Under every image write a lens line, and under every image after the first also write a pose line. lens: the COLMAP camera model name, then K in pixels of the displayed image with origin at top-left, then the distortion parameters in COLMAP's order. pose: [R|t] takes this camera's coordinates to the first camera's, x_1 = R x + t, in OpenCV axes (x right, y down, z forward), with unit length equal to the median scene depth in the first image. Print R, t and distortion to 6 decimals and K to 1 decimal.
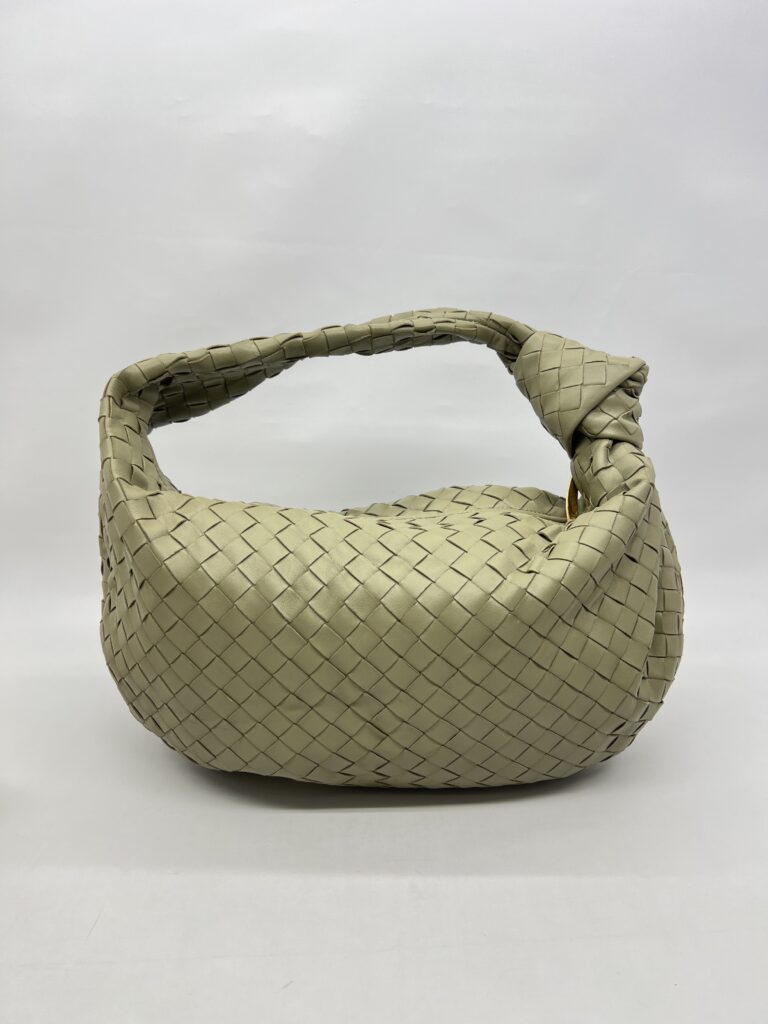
lens RADIAL K [[767.7, 0, 409.3], [0, 767.7, 524.9], [0, 0, 1]] dist [0.000825, 0.002063]
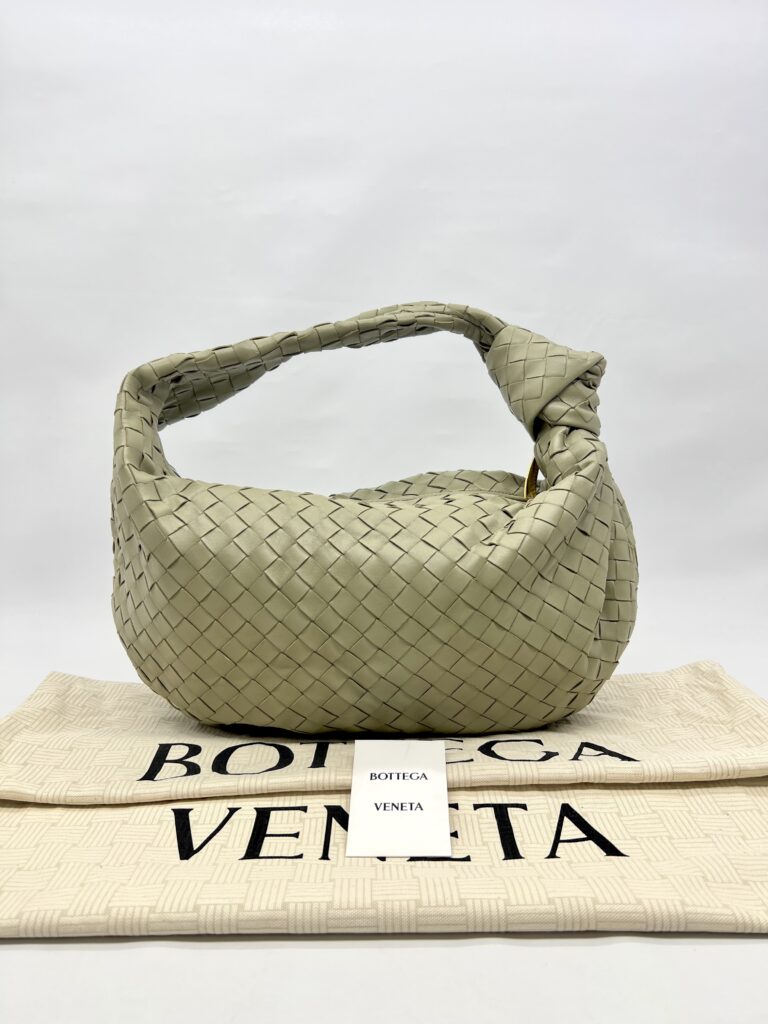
lens RADIAL K [[784.7, 0, 383.3], [0, 784.7, 512.4], [0, 0, 1]] dist [-0.053411, -0.001326]
pose [[0.999753, -0.005372, -0.021558, 0.021576], [0.005159, 0.999937, -0.009966, 0.024523], [0.021610, 0.009852, 0.999718, -0.145517]]
